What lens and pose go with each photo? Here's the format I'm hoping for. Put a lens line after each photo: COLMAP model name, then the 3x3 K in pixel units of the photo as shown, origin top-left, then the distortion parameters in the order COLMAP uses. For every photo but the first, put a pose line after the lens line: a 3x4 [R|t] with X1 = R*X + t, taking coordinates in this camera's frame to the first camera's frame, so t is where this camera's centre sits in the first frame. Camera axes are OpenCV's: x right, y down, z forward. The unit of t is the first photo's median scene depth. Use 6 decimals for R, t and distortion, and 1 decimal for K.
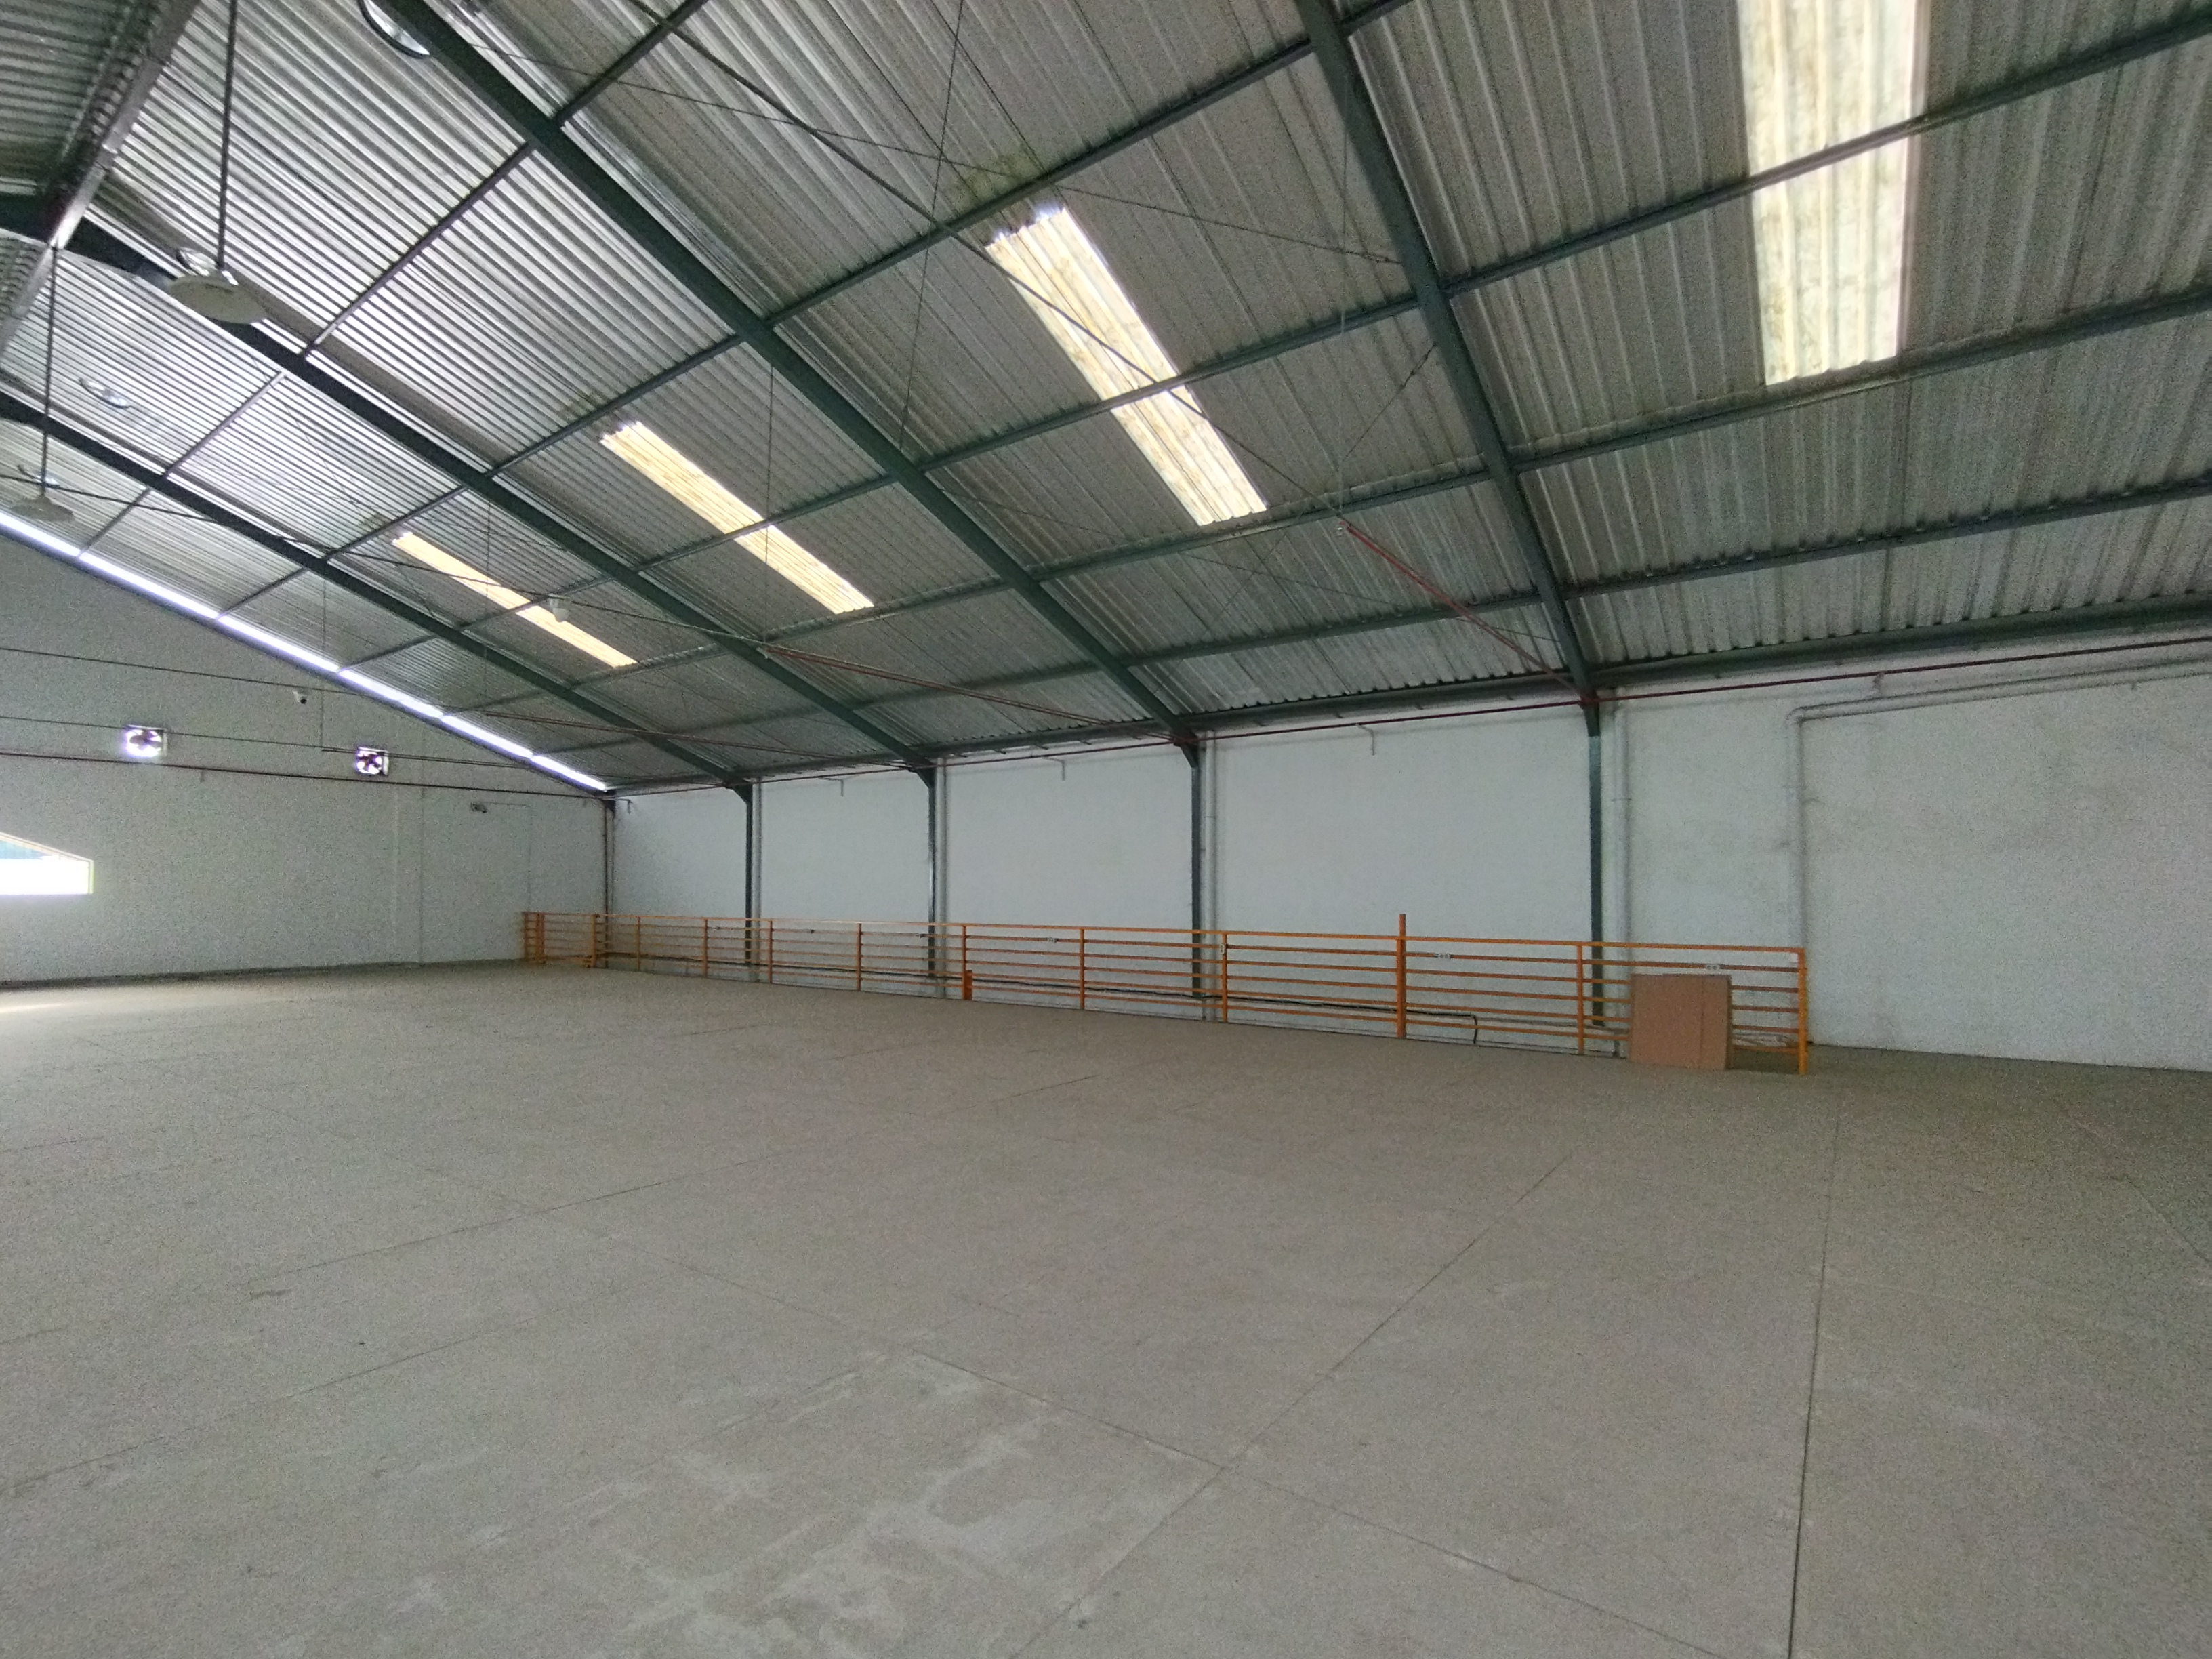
lens RADIAL K [[1005.7, 0, 1115.1], [0, 1005.7, 861.1], [0, 0, 1]] dist [-0.001079, 0.000643]
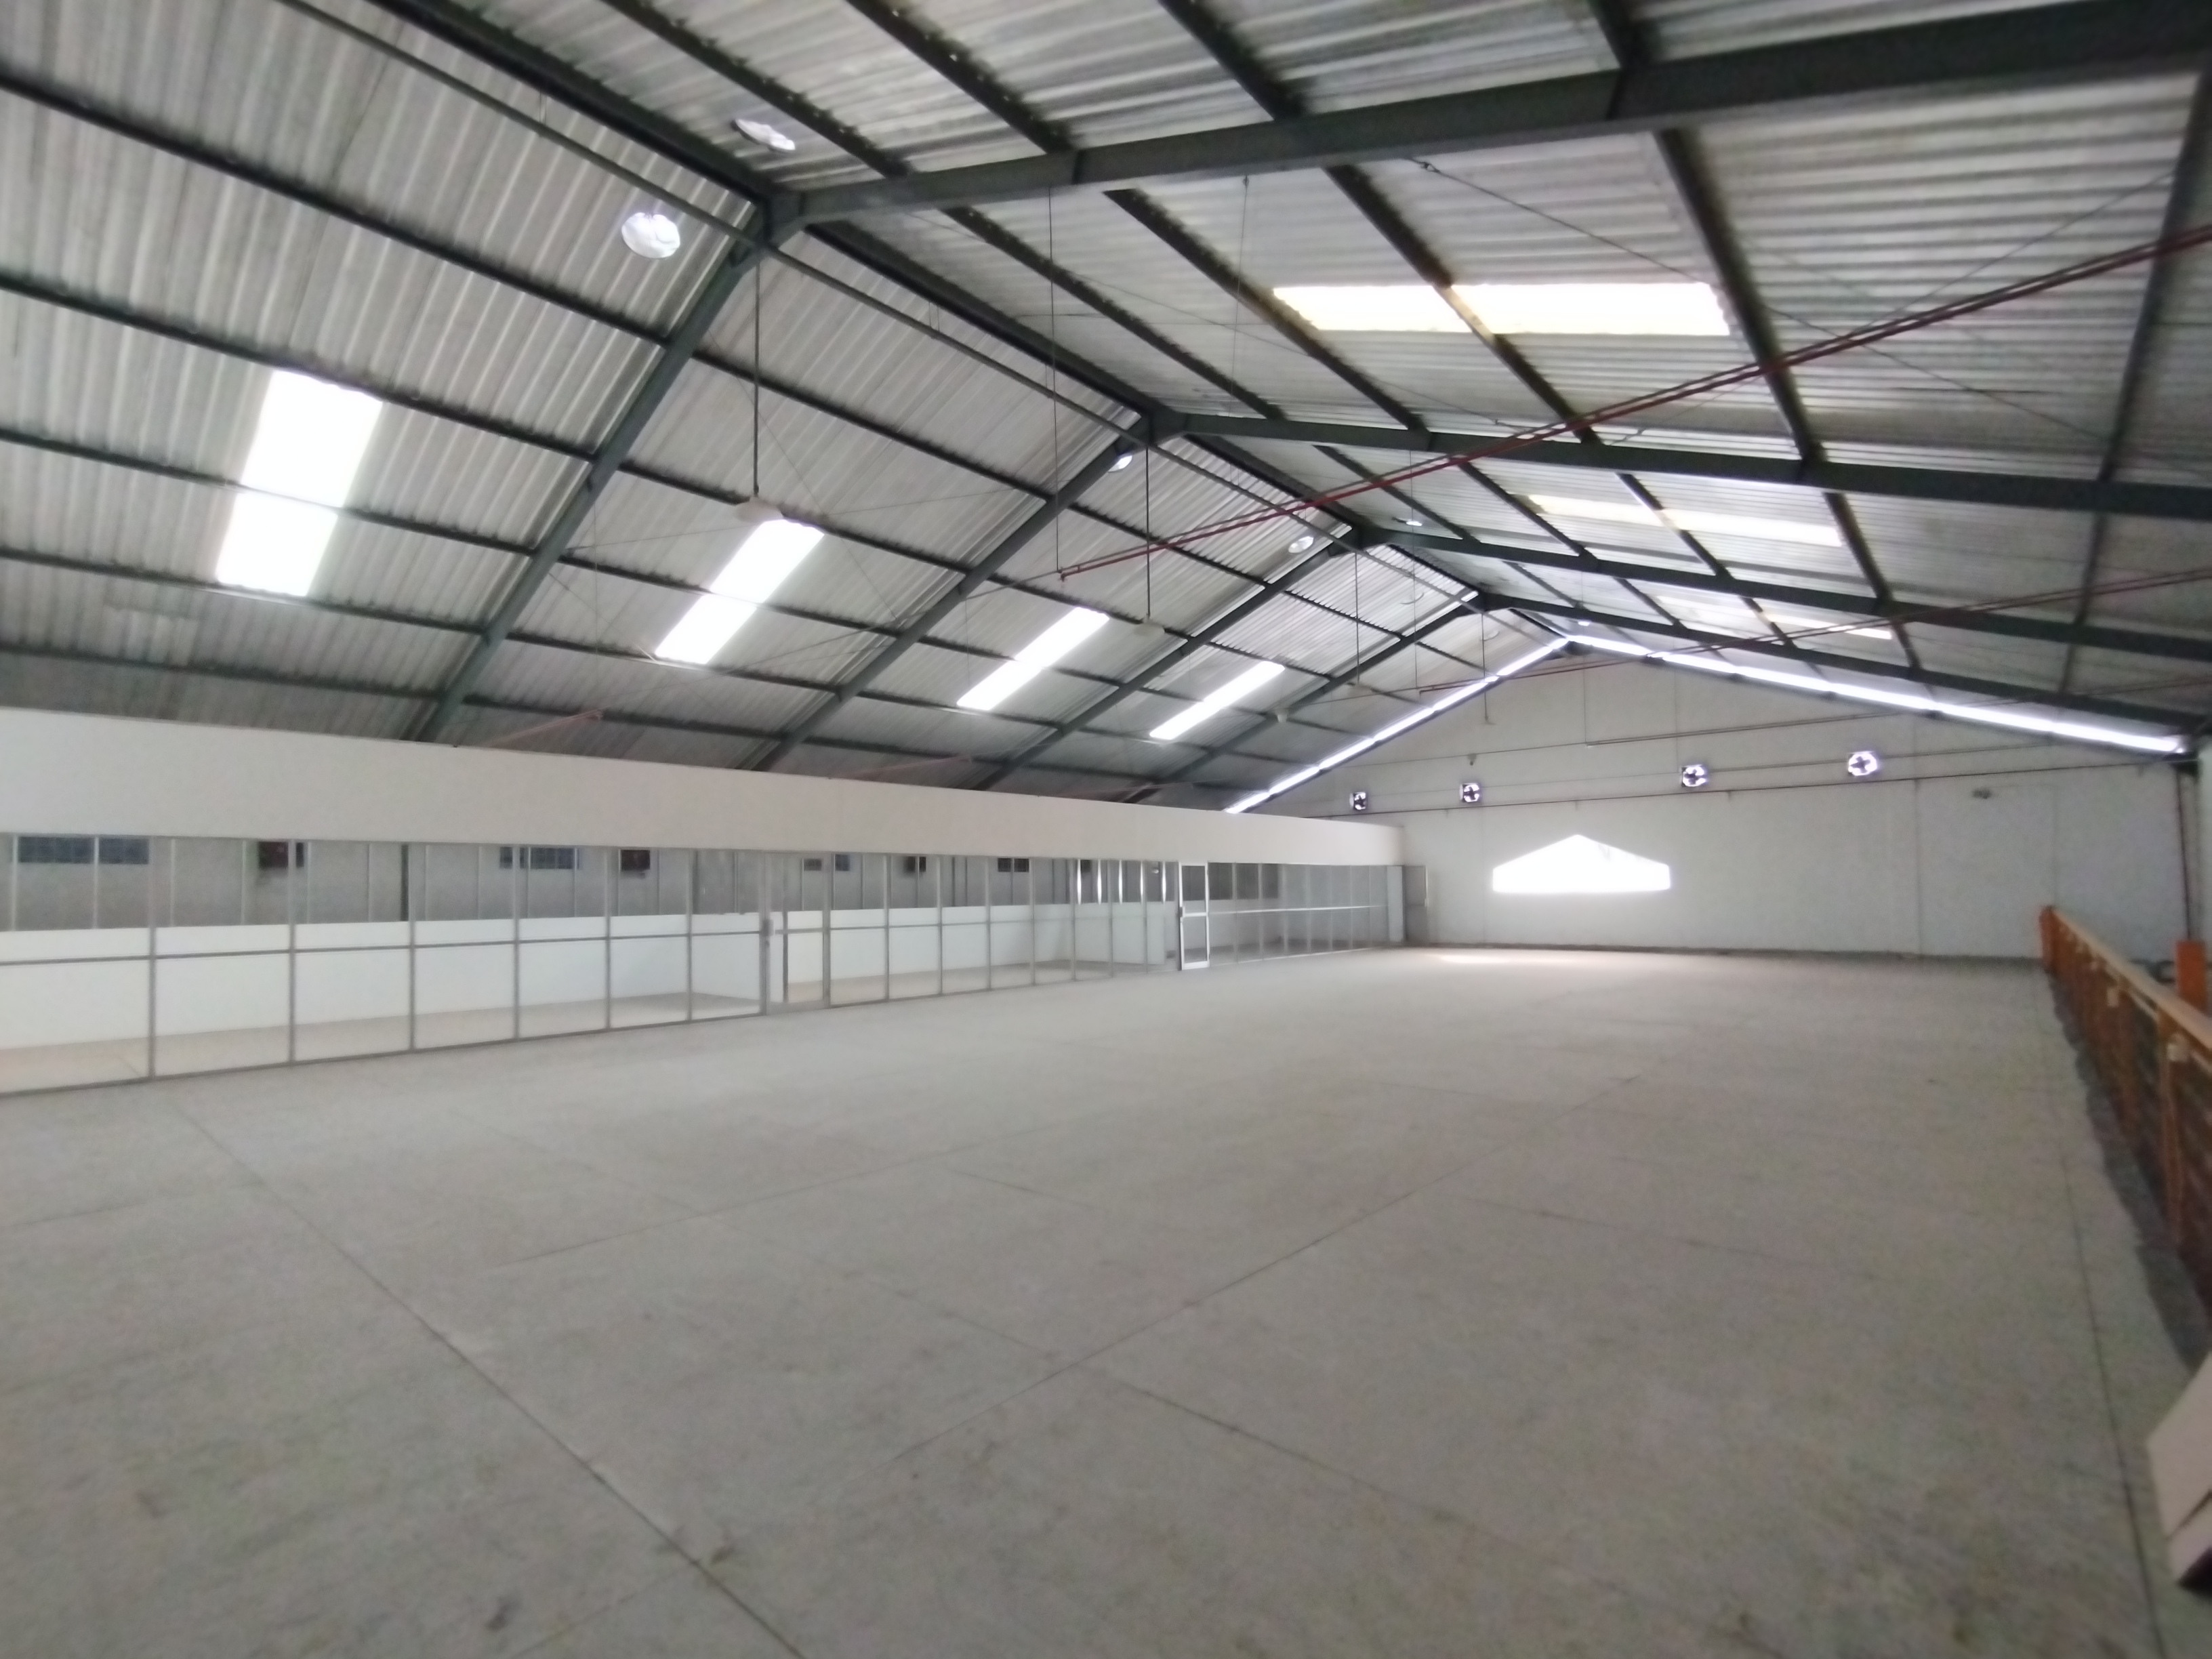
lens RADIAL K [[1005.6, 0, 1112.9], [0, 1005.6, 861.5], [0, 0, 1]] dist [0.004548, -0.004515]
pose [[-0.090542, -0.041061, -0.995046, 0.382437], [0.033464, 0.998460, -0.044247, 0.024362], [0.995330, -0.037304, -0.089028, 0.269800]]
